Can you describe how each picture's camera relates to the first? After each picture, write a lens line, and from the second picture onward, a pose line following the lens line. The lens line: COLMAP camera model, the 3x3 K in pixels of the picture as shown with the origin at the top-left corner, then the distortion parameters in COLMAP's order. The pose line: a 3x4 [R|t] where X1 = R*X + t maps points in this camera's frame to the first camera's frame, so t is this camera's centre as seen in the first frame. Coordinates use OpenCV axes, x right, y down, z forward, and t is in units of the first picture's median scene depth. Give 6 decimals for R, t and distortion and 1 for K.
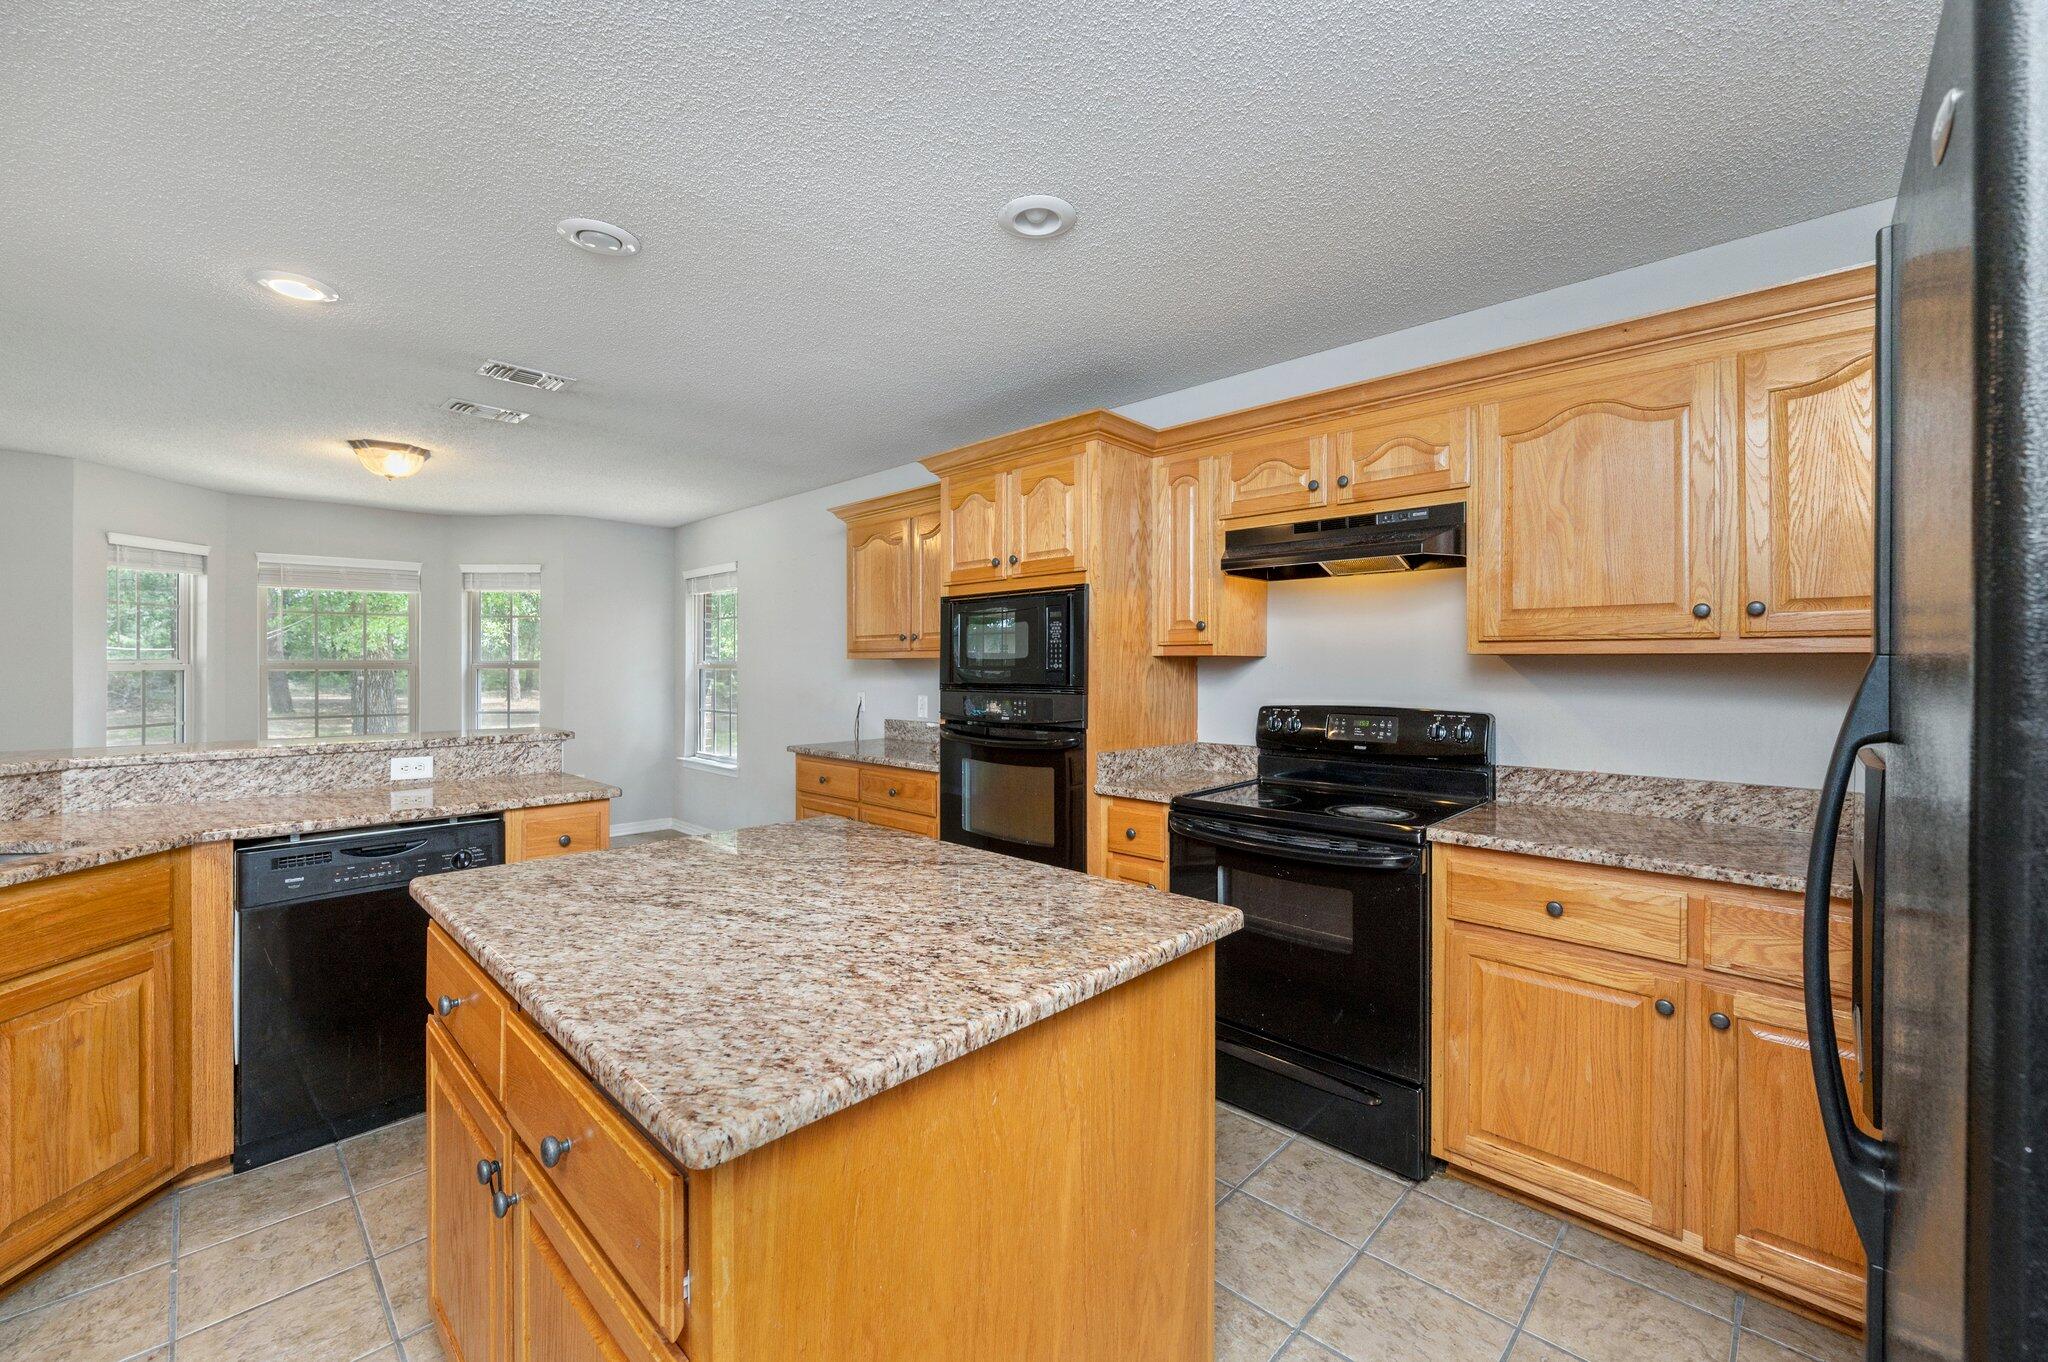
lens RADIAL K [[823.8, 0, 1106.3], [0, 823.8, 662.7], [0, 0, 1]] dist [-0.006826, -0.000069]
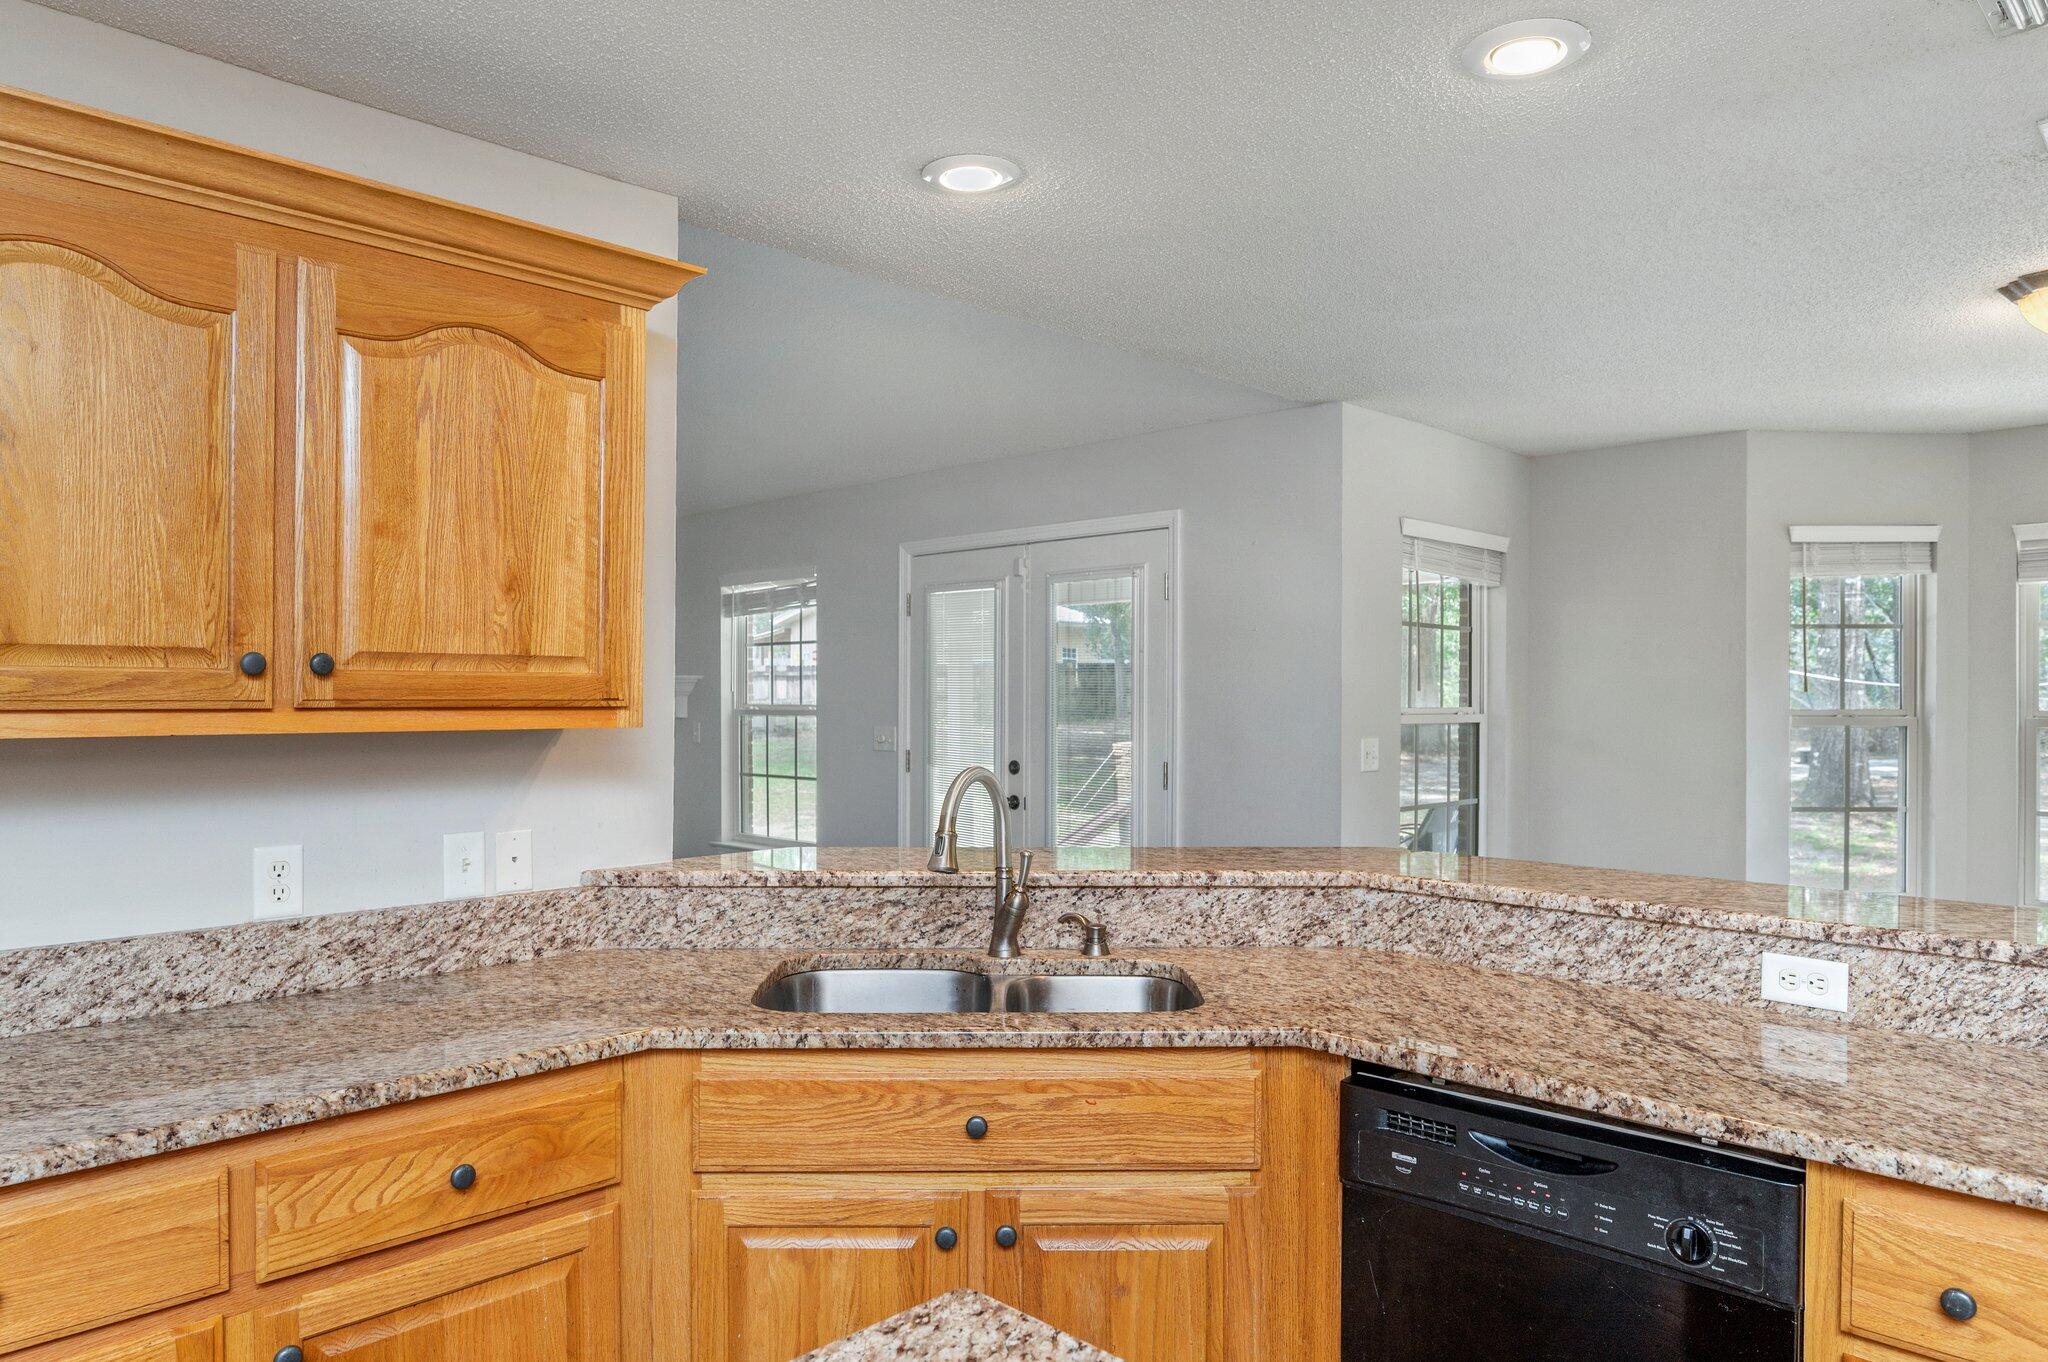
lens RADIAL K [[1295.8, 0, 912.9], [0, 1295.8, 698.2], [0, 0, 1]] dist [-0.012562, -0.001849]
pose [[-0.111485, 0.006507, -0.993745, -0.102336], [0.000693, 0.999979, 0.006470, -0.041683], [0.993766, 0.000033, -0.111487, 0.729870]]
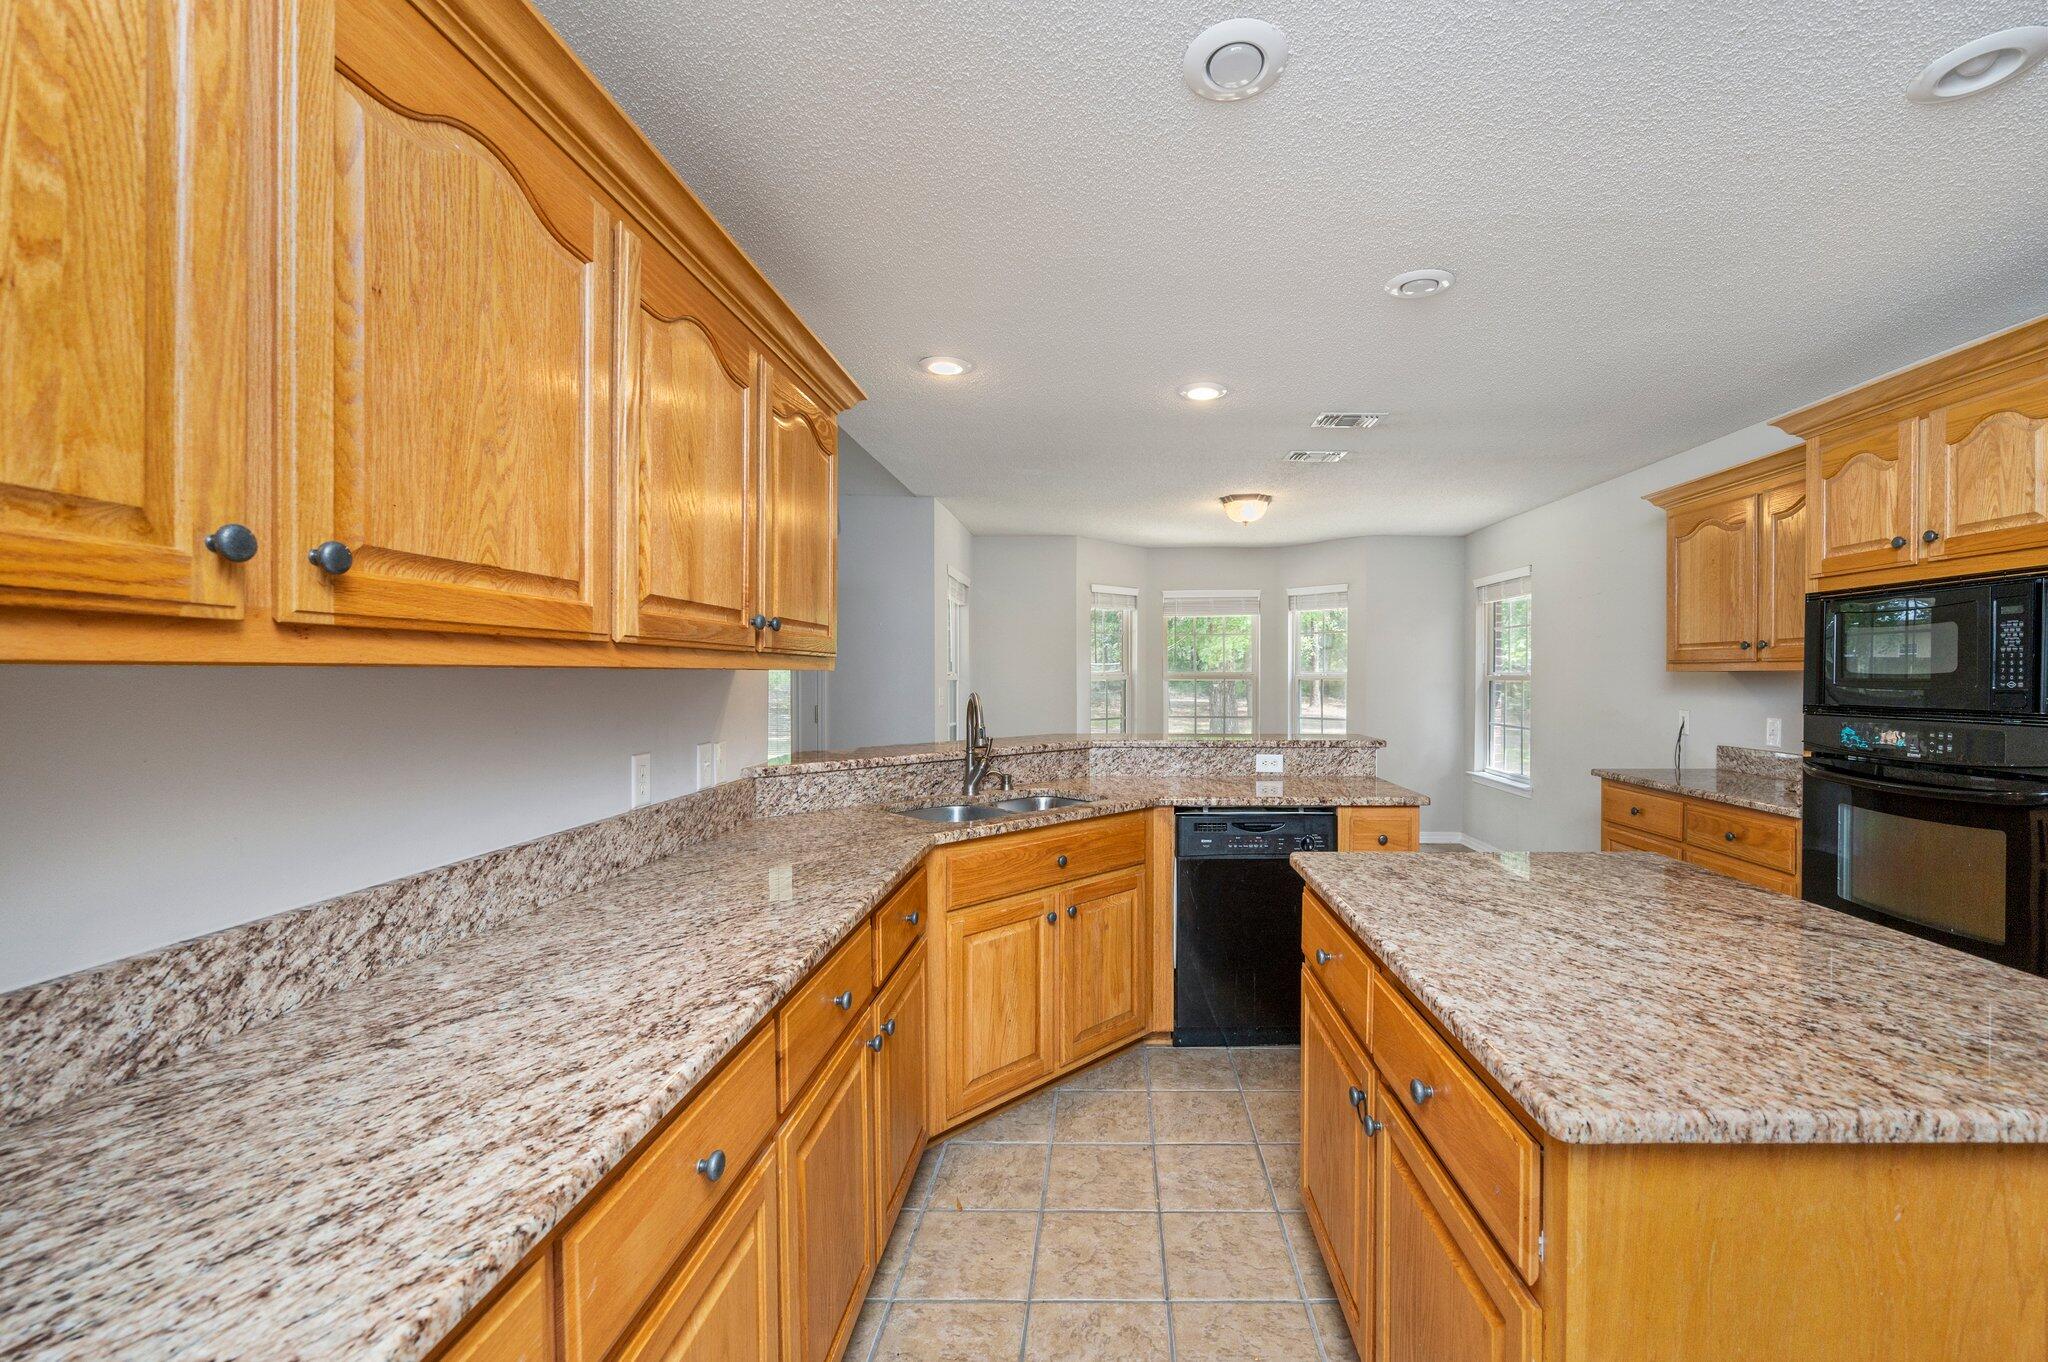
lens RADIAL K [[909.5, 0, 1103.9], [0, 909.5, 682.6], [0, 0, 1]] dist [-0.009523, 0.002316]
pose [[0.659490, 0.008618, -0.751664, 0.007730], [0.001124, 0.999922, 0.012450, -0.010524], [0.751713, -0.009056, 0.659428, -0.094482]]
